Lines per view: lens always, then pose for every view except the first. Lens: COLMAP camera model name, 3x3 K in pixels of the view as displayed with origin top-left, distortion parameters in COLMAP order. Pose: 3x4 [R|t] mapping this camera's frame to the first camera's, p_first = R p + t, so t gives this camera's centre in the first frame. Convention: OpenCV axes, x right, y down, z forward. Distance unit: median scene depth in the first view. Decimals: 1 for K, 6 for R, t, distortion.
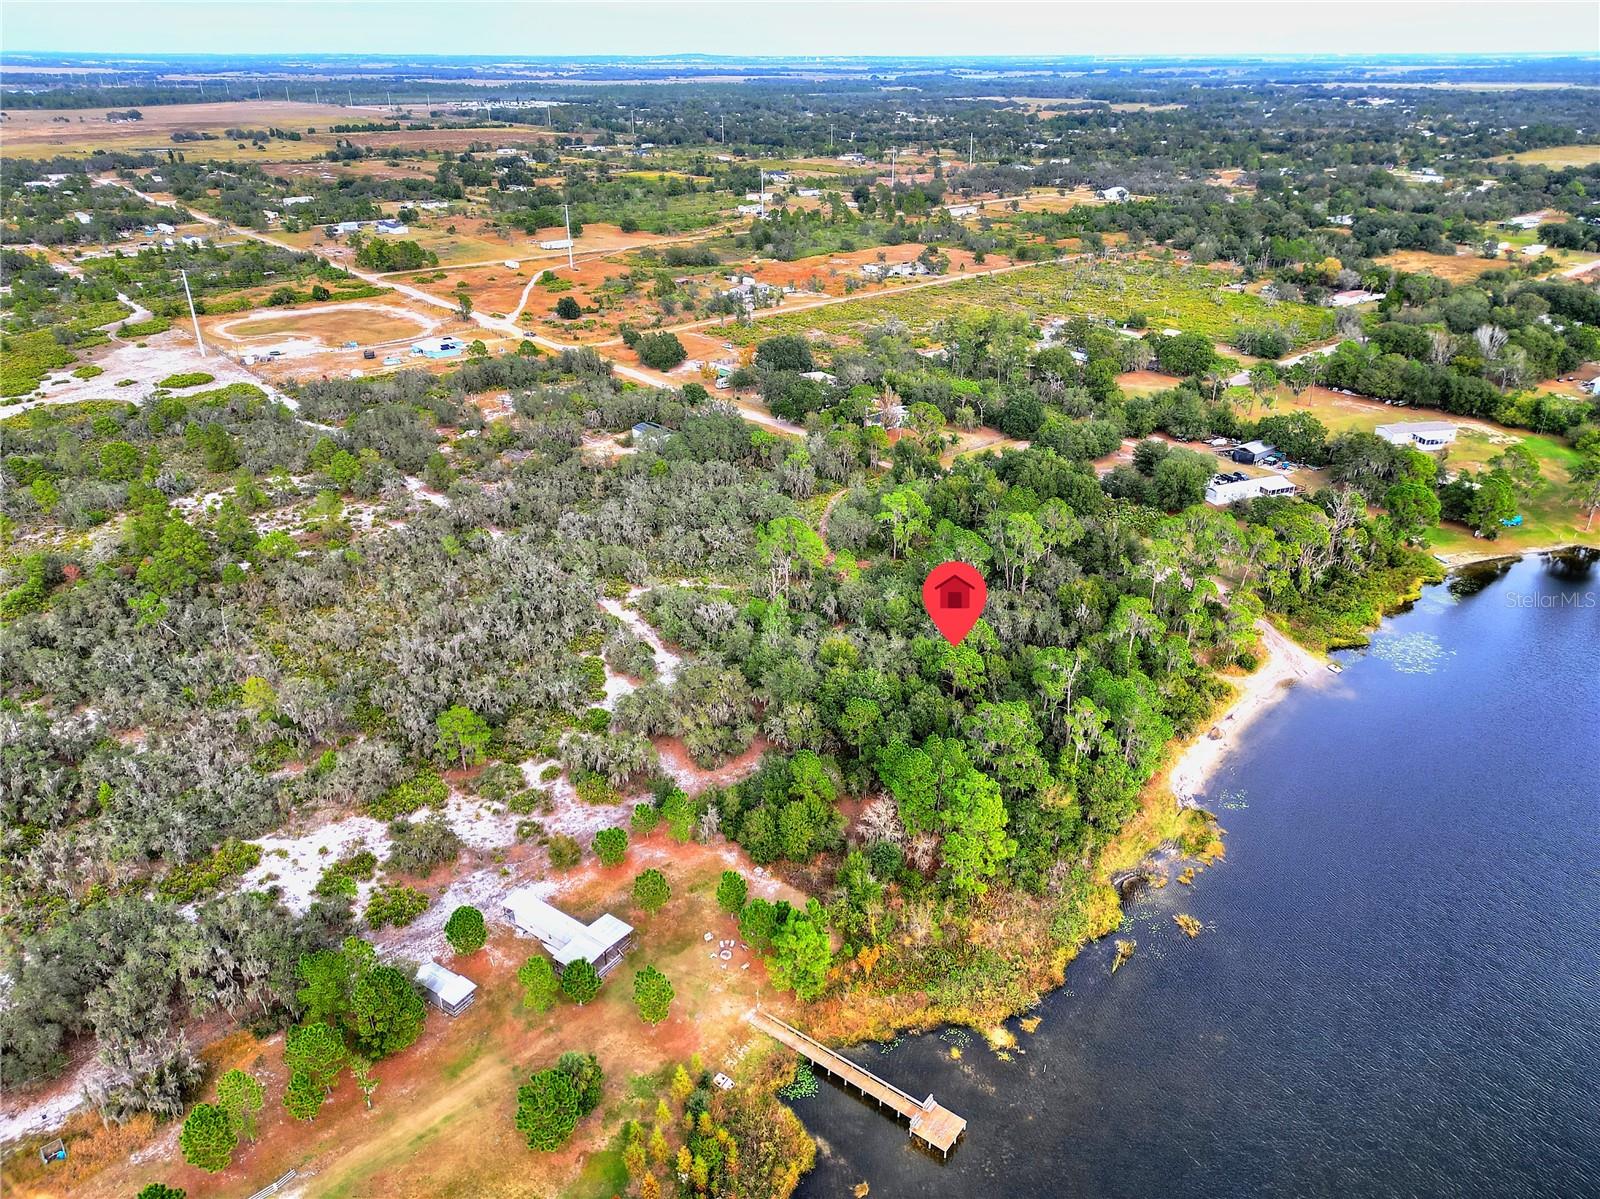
lens RADIAL K [[1114.1, 0, 800.0], [0, 1114.1, 599.5], [0, 0, 1]] dist [0.060276, -0.047931]
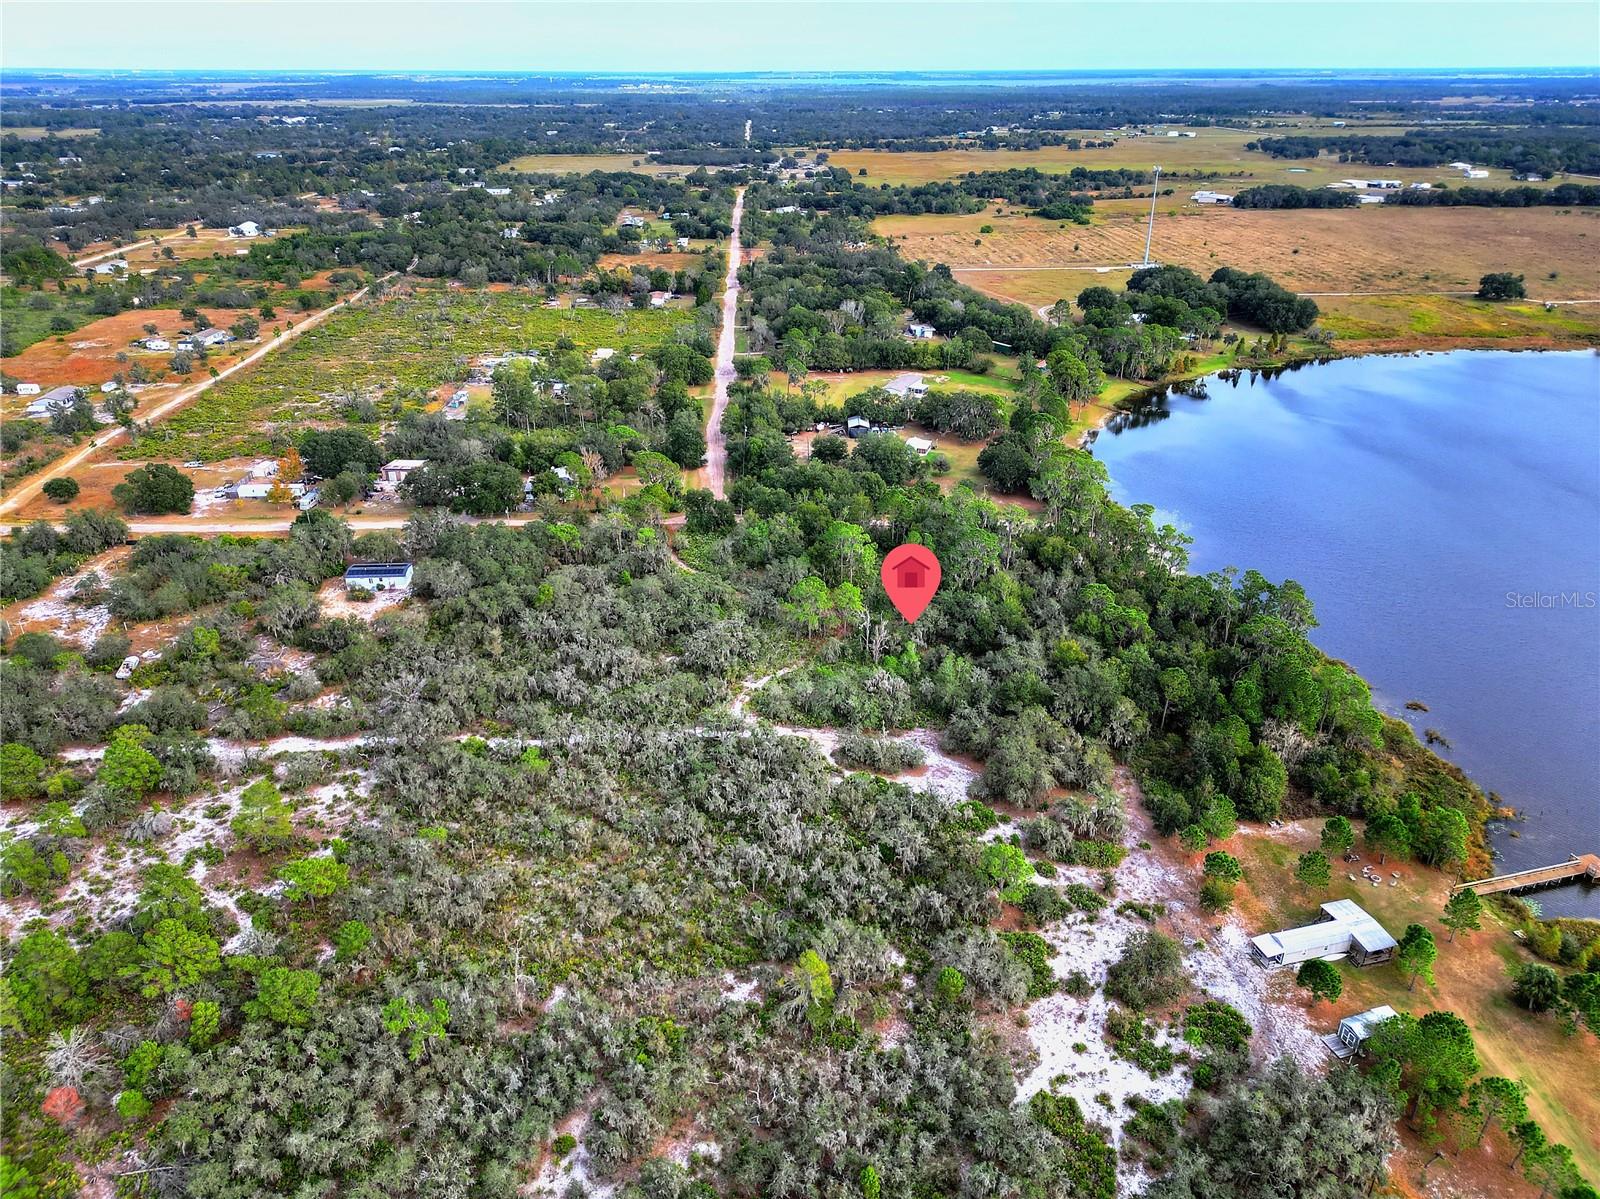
lens RADIAL K [[1114.1, 0, 800.0], [0, 1114.1, 599.5], [0, 0, 1]] dist [0.060276, -0.047931]
pose [[0.622124, -0.335894, 0.707204, -1.029549], [0.343938, 0.928716, 0.138542, -0.283236], [-0.703327, 0.157044, 0.693303, 0.488182]]
